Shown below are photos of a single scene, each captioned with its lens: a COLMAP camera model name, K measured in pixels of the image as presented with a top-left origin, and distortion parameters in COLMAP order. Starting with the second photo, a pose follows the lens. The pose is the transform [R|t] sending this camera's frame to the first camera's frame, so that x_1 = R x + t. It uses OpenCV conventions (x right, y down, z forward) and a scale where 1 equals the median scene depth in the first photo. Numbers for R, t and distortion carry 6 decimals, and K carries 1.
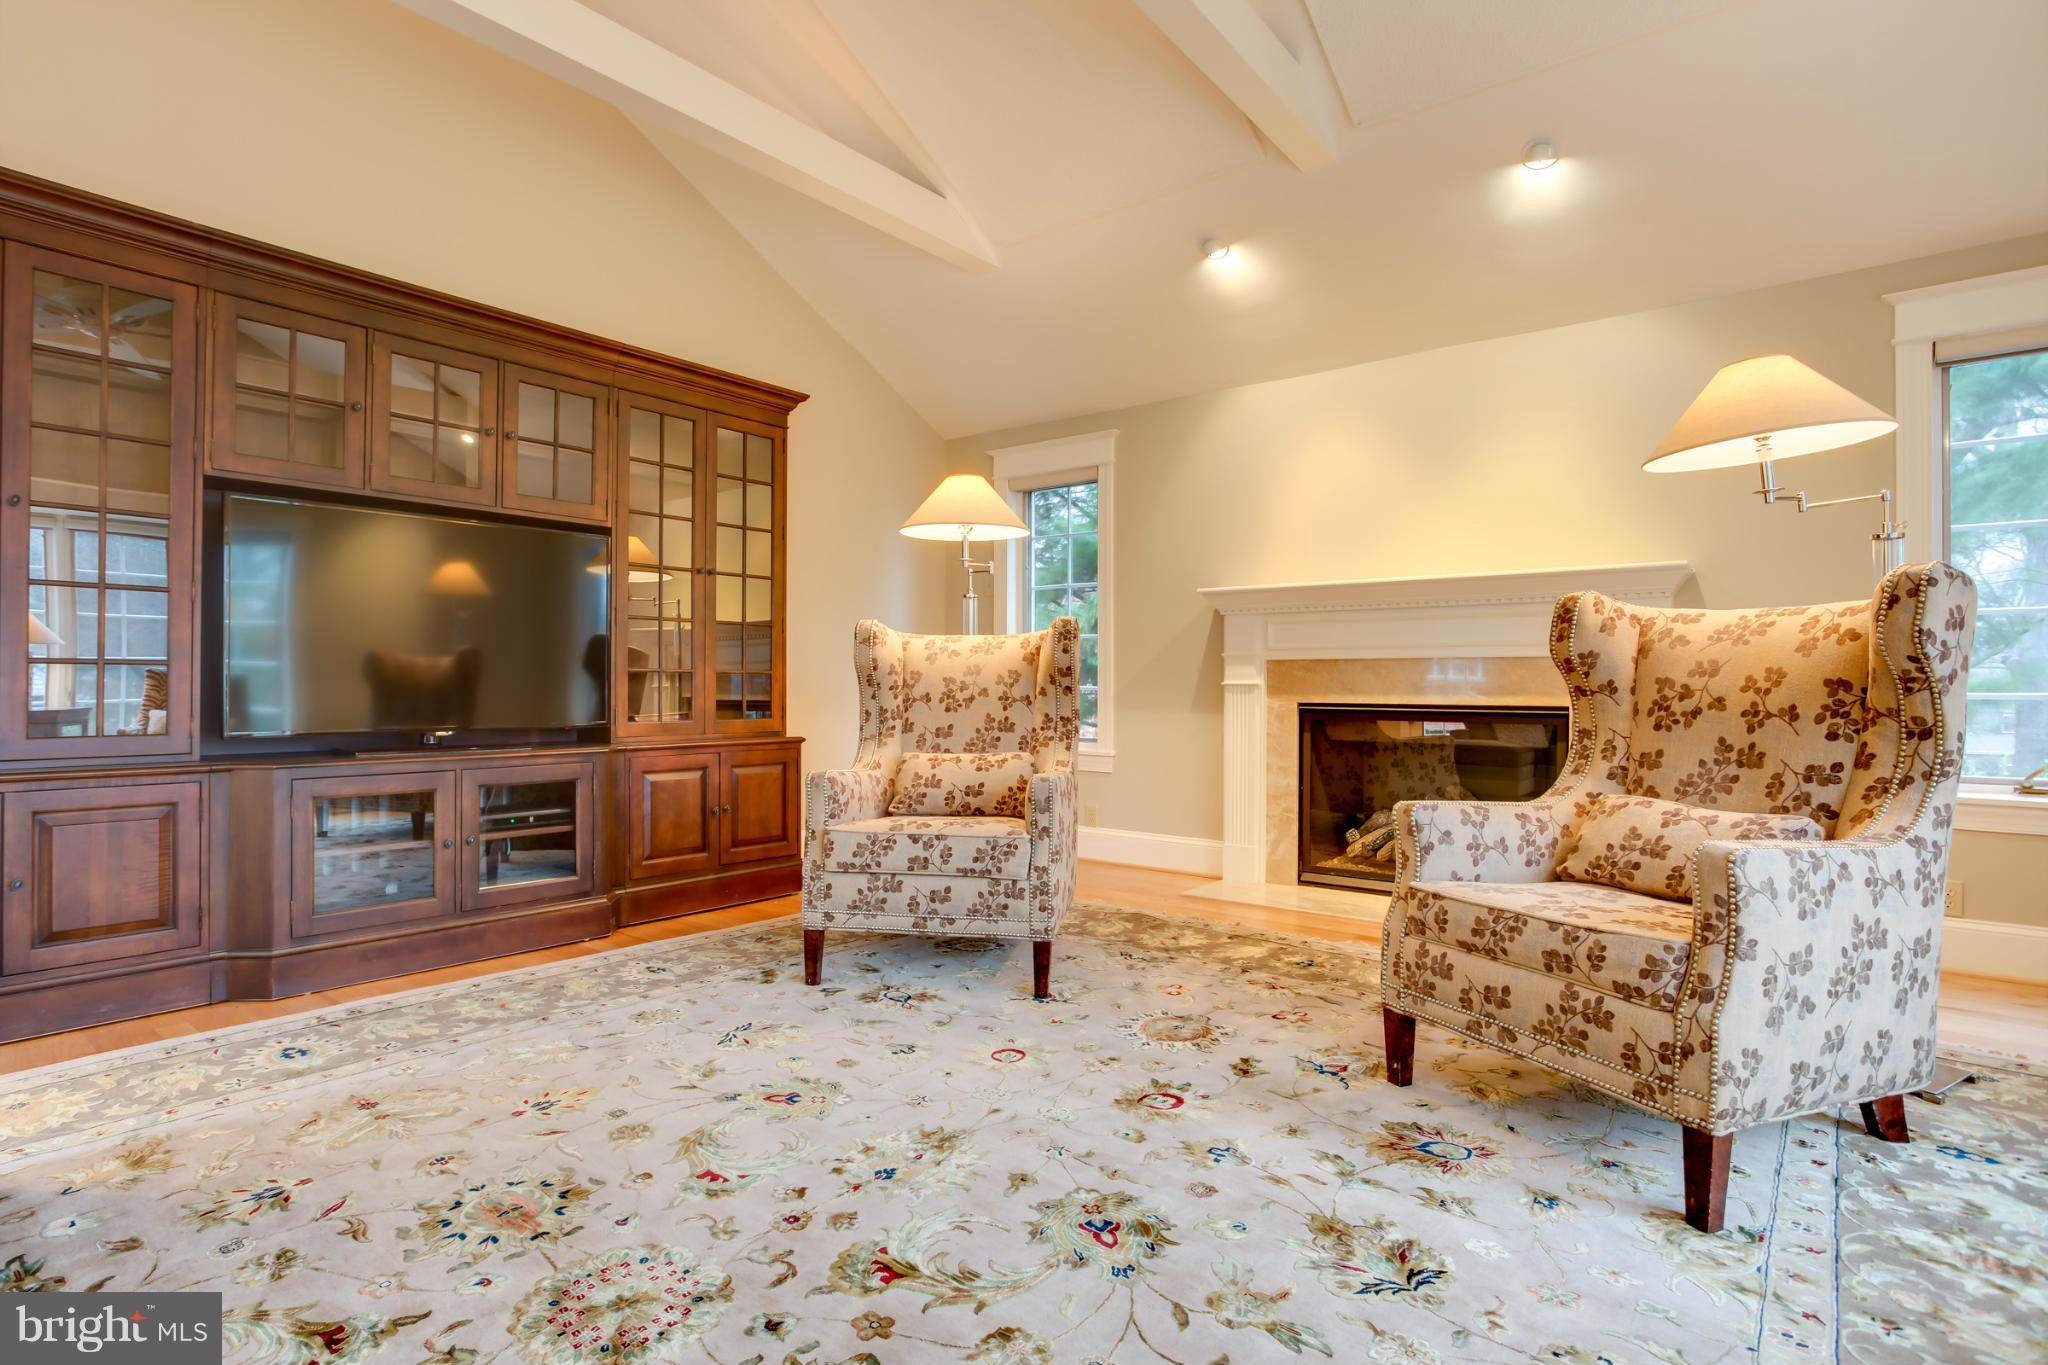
lens RADIAL K [[1063.8, 0, 1009.6], [0, 1063.8, 676.4], [0, 0, 1]] dist [-0.015241, 0.001480]
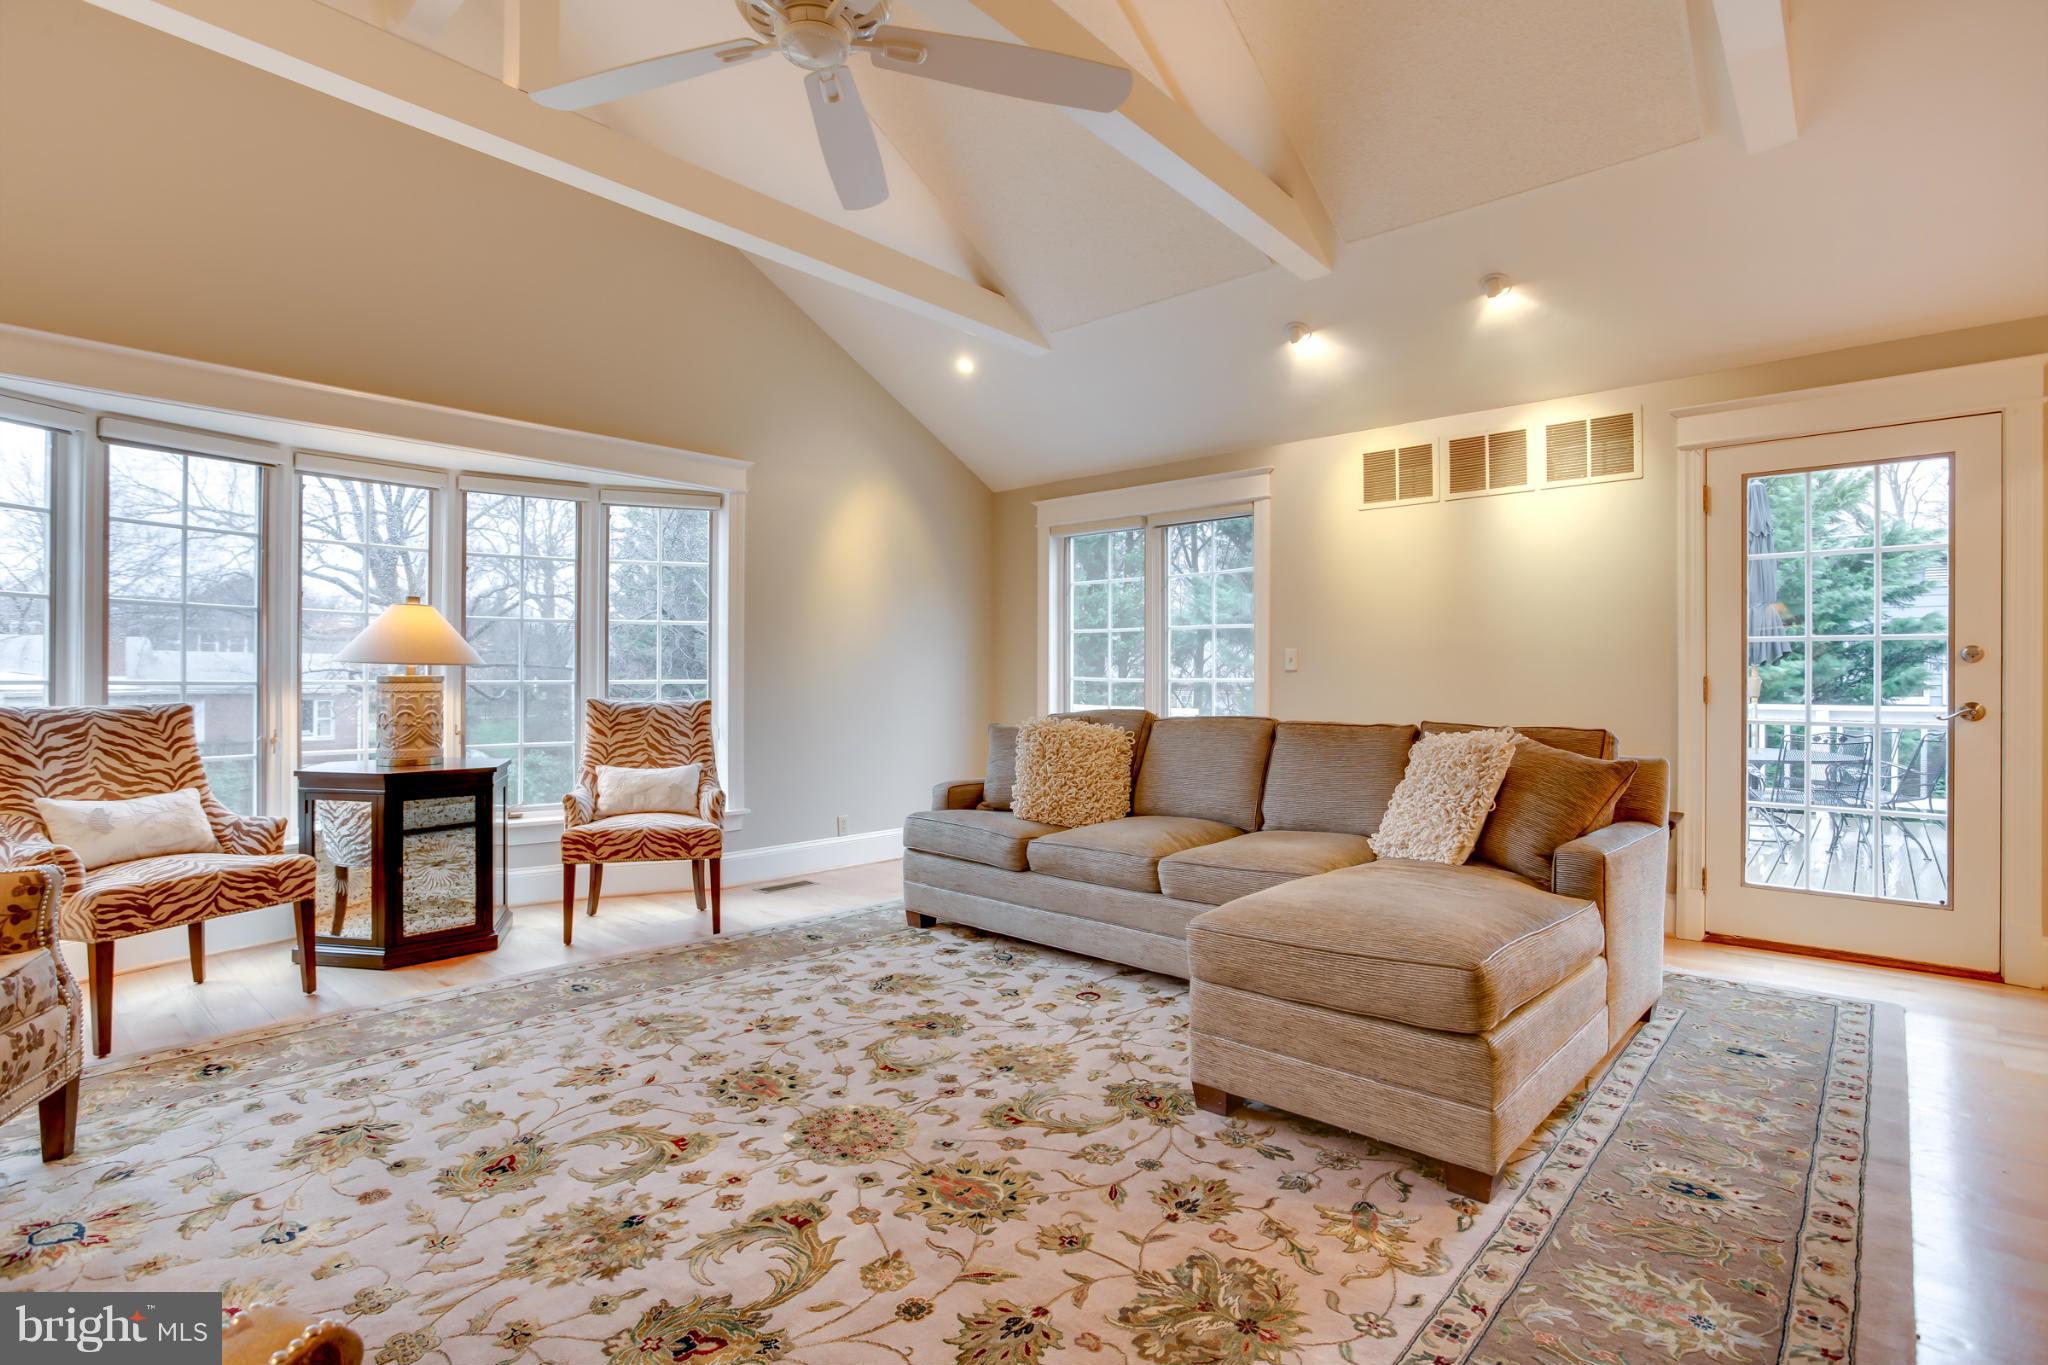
lens RADIAL K [[999.2, 0, 1033.0], [0, 999.2, 679.6], [0, 0, 1]] dist [-0.025079, 0.008441]
pose [[-0.998998, -0.008648, 0.043903, -0.479927], [-0.008943, 0.999939, -0.006521, -0.061227], [-0.043843, -0.006907, -0.999015, 1.705458]]
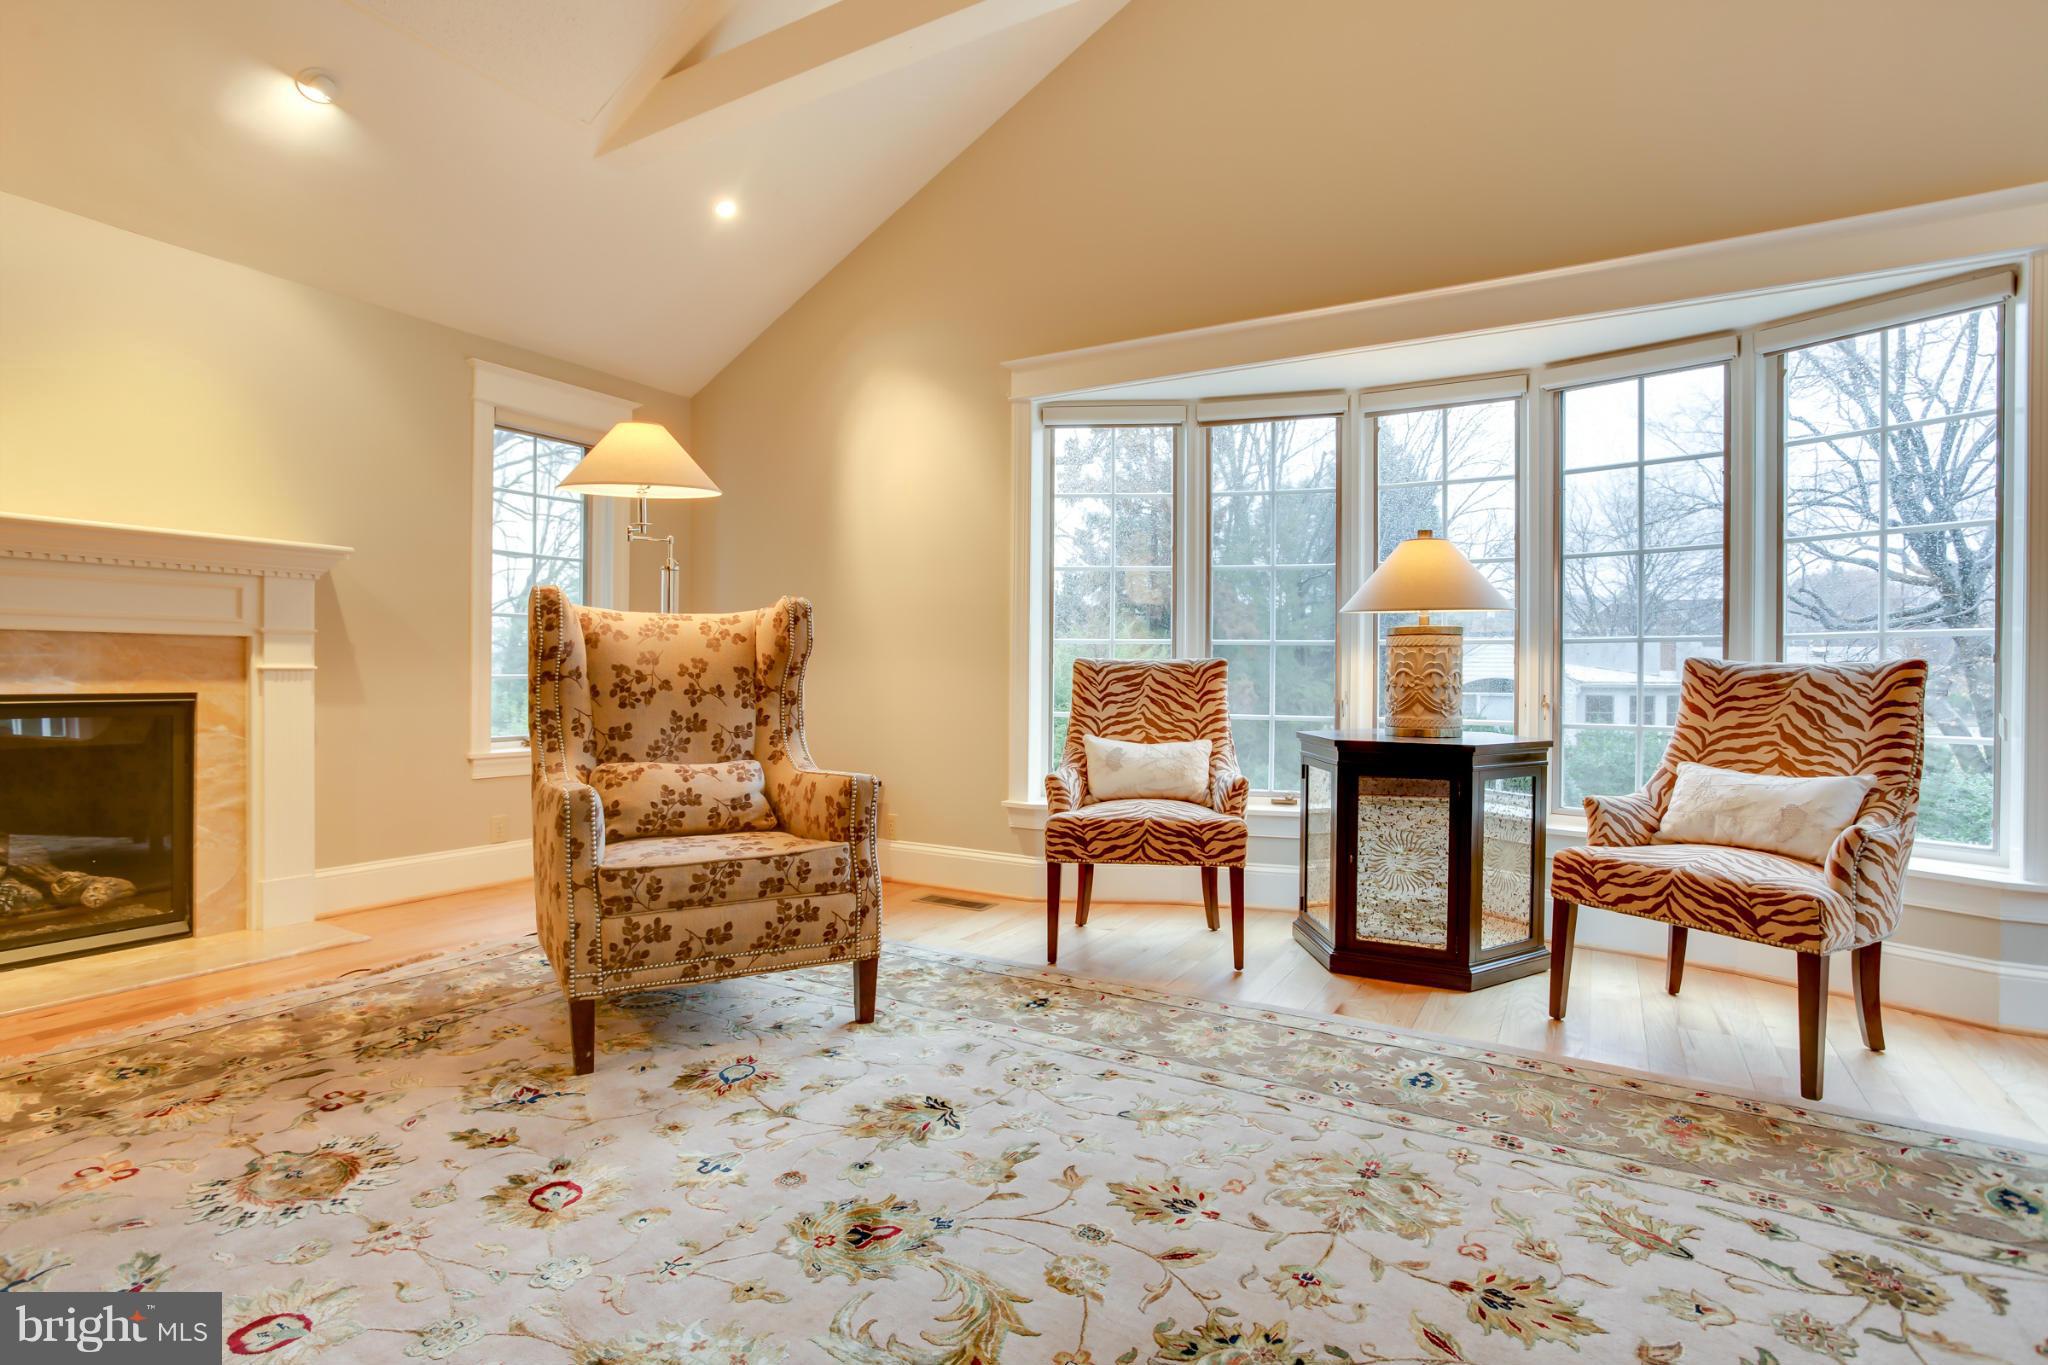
lens RADIAL K [[999.2, 0, 1024.5], [0, 999.2, 679.0], [0, 0, 1]] dist [-0.025079, 0.008441]
pose [[-0.144876, -0.011517, 0.989383, -0.644157], [-0.014334, 0.999852, 0.009539, -0.000022], [-0.989346, -0.012800, -0.145020, 0.771305]]
